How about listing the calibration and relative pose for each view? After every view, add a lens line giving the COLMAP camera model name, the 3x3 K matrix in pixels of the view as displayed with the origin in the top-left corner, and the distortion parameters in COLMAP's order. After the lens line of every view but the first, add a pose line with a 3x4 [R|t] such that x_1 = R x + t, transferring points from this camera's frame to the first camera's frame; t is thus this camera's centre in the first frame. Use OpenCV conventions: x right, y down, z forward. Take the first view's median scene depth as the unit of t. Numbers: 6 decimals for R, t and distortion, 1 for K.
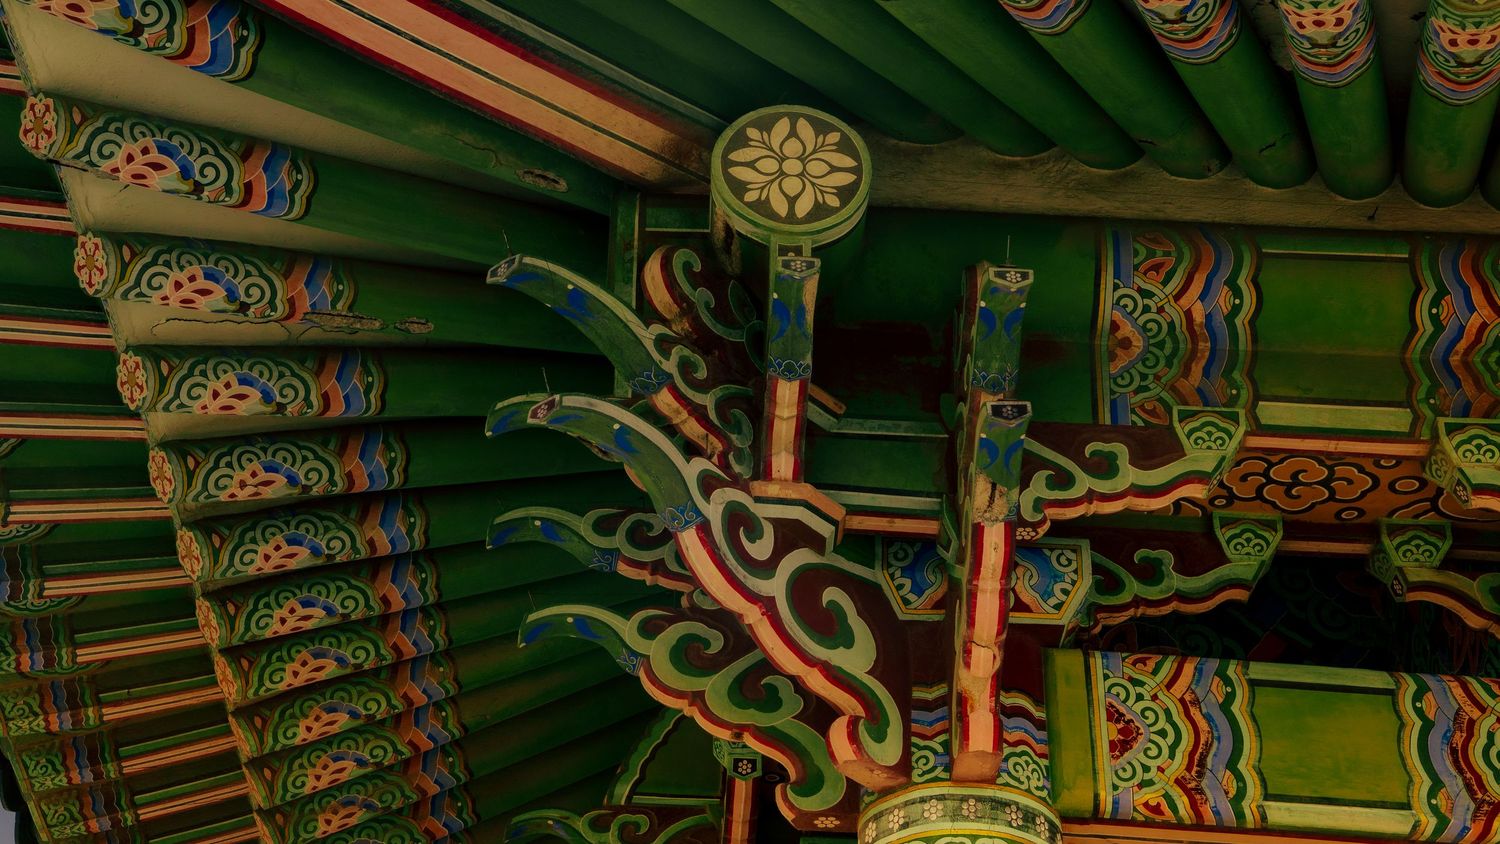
lens RADIAL K [[2650.5, 0, 750.0], [0, 2650.5, 422.0], [0, 0, 1]] dist [0.305770, 0.803445]
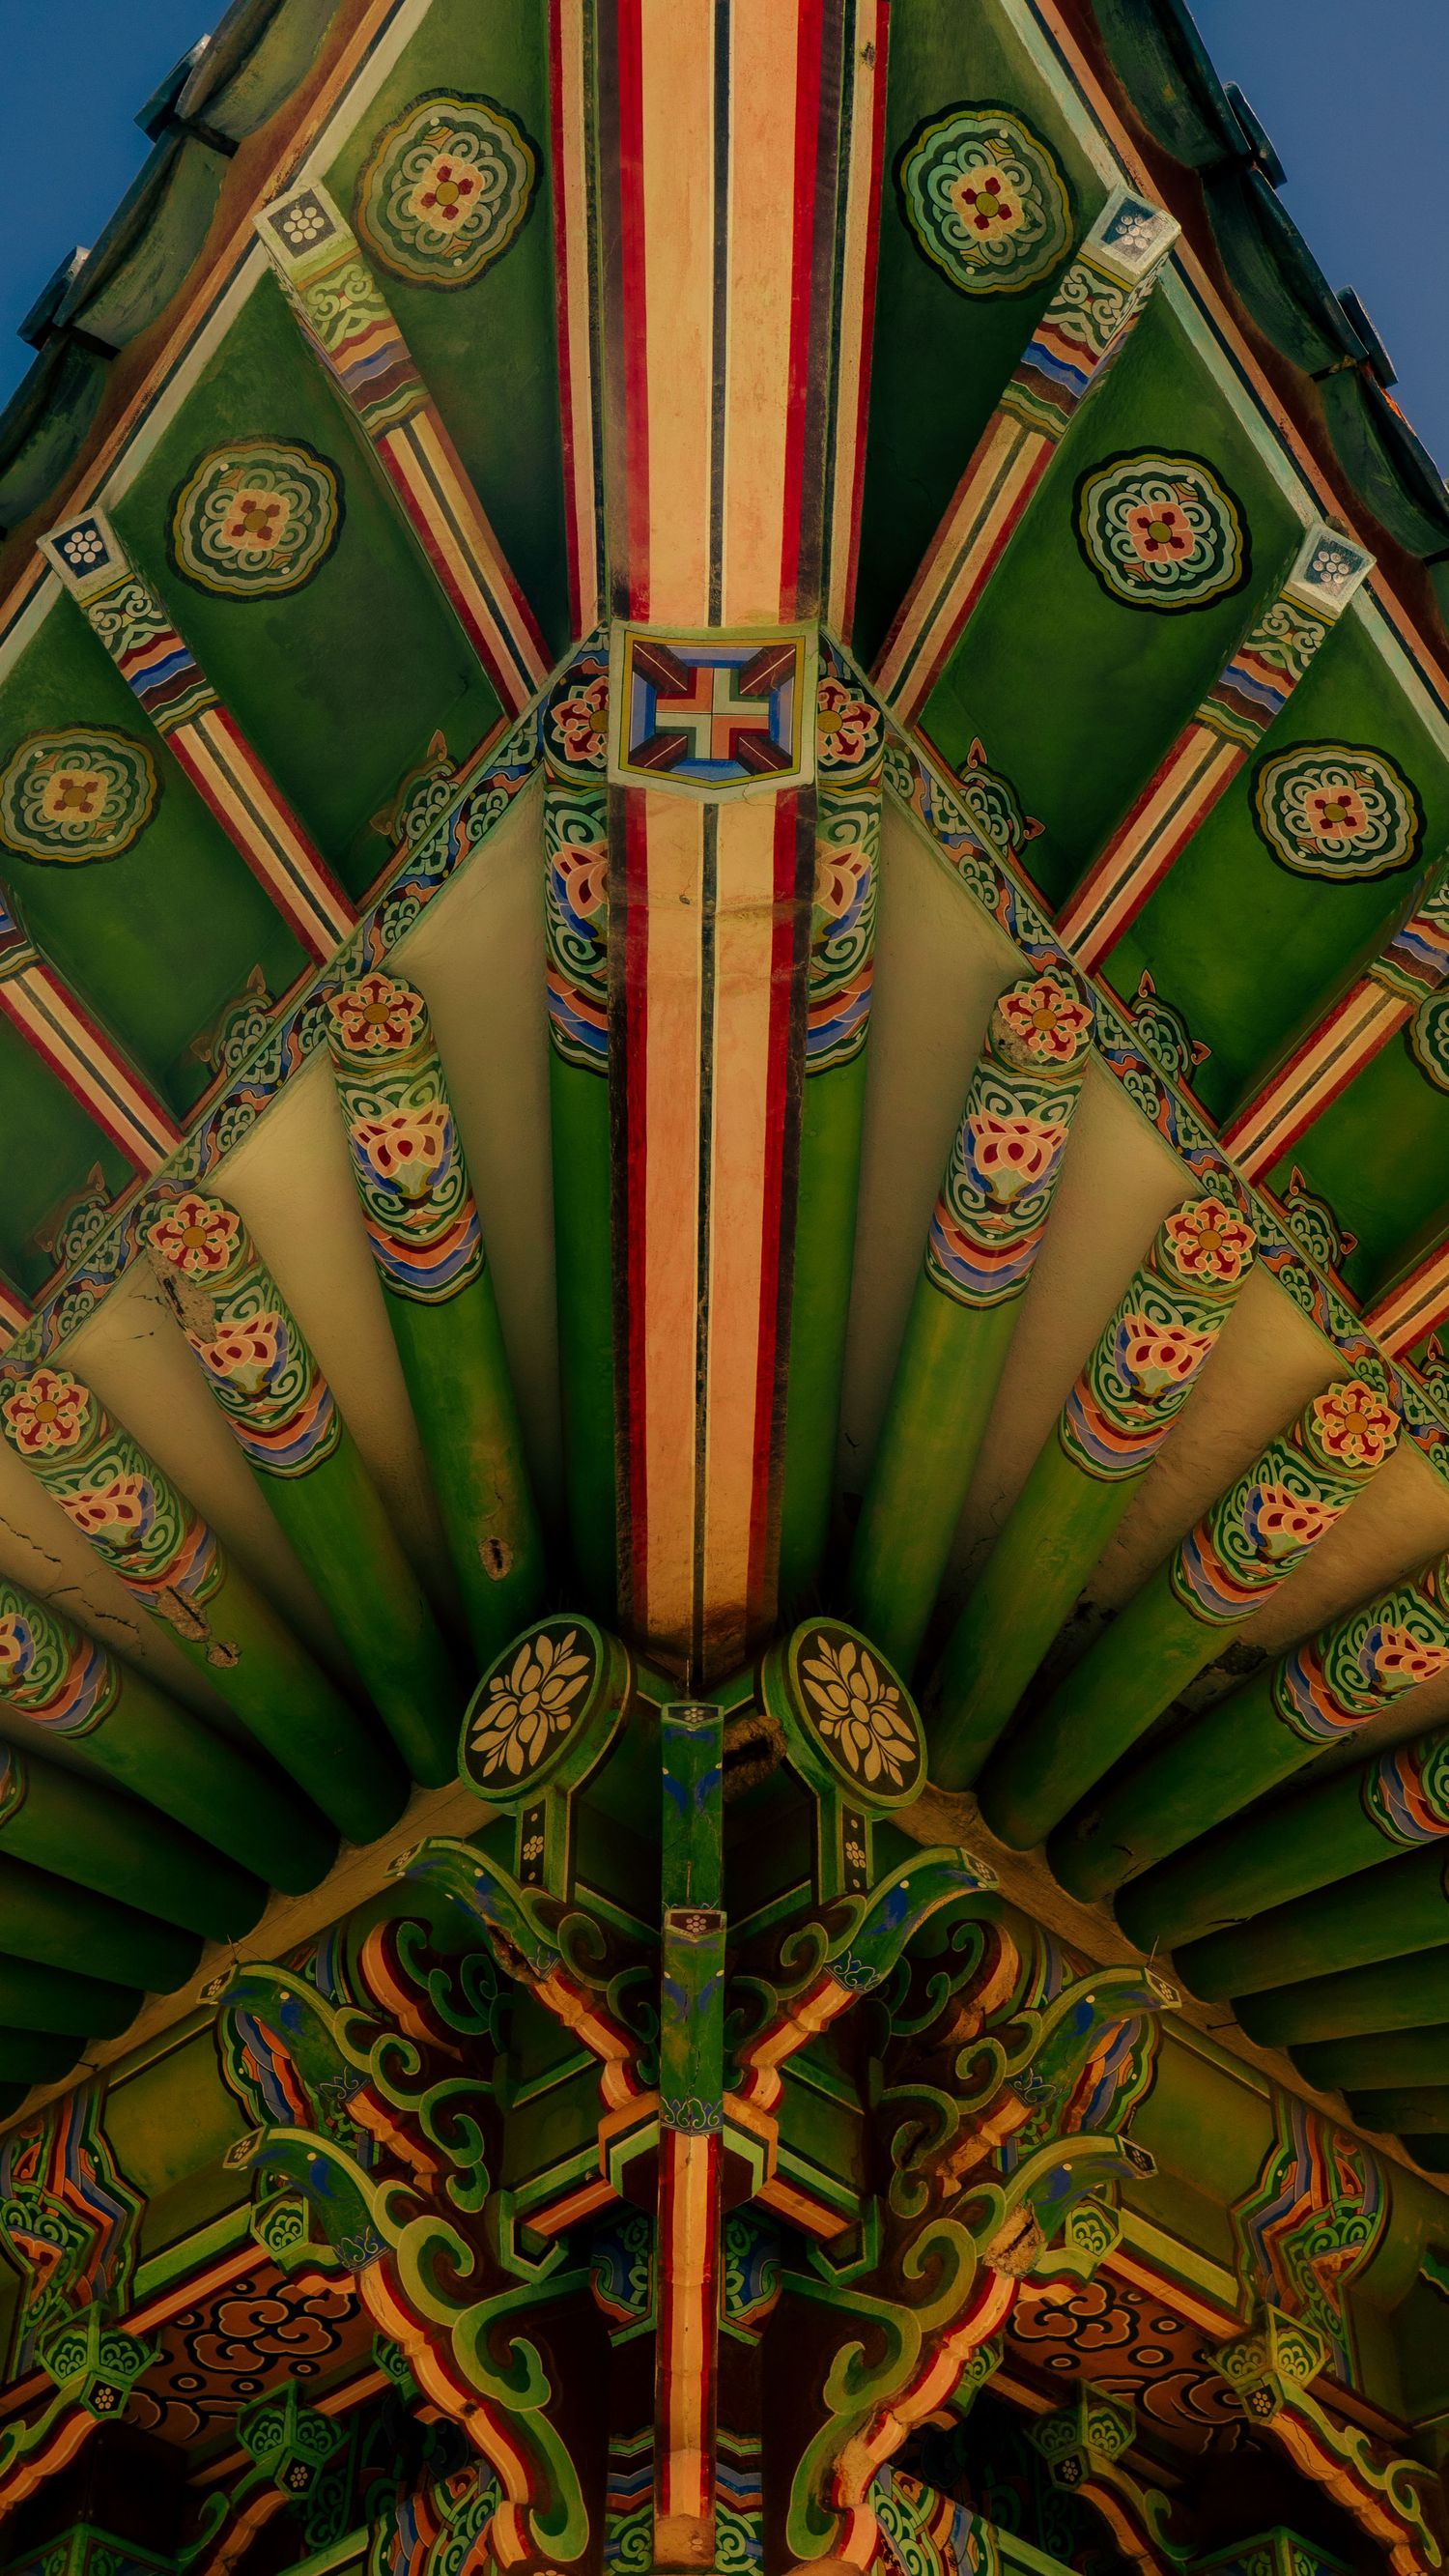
lens RADIAL K [[3521.2, 0, 735.8], [0, 3521.2, 1282.2], [0, 0, 1]] dist [0.112007, 0.441439]
pose [[0.729821, 0.475186, 0.491487, -0.501308], [-0.367562, 0.878921, -0.303967, 0.104902], [-0.576419, 0.041190, 0.816115, 0.152206]]
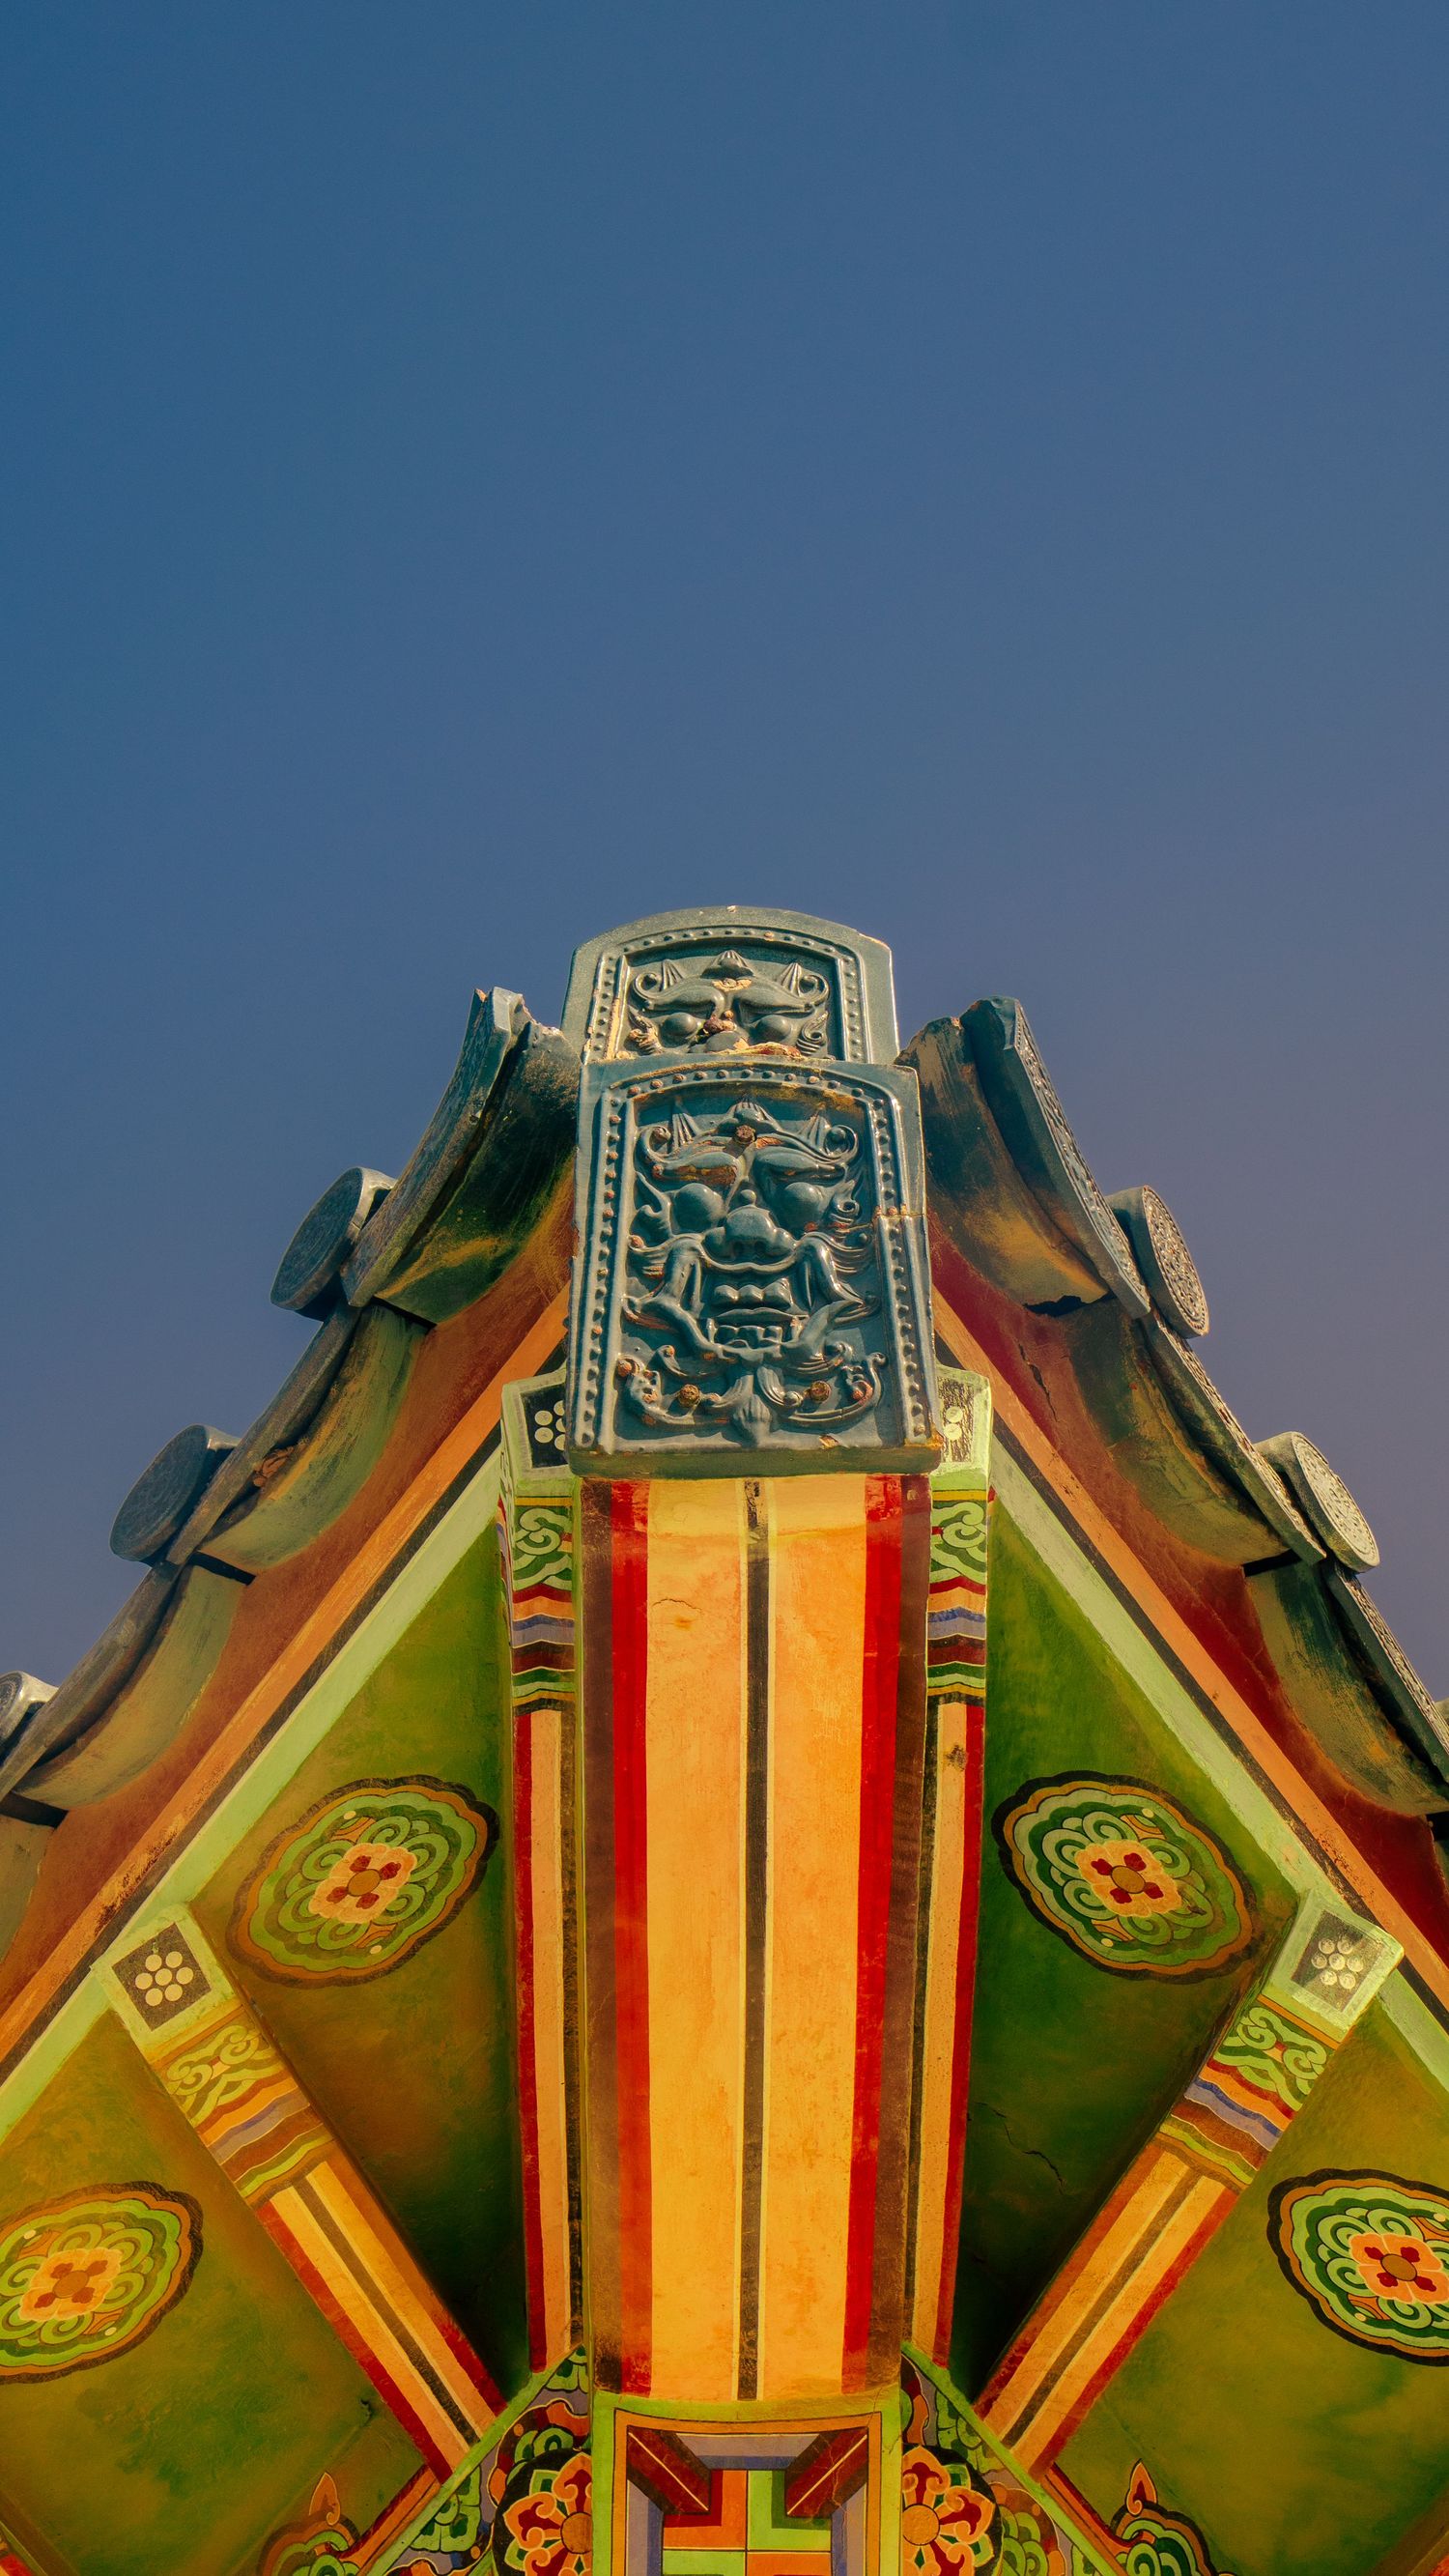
lens RADIAL K [[6510.7, 0, 774.0], [0, 6510.7, 1288.5], [0, 0, 1]] dist [0.640173, 0.220617]
pose [[0.733615, 0.503654, 0.456225, -0.693419], [-0.348067, 0.855087, -0.384285, -0.004323], [-0.583659, 0.123120, 0.802611, -0.007498]]
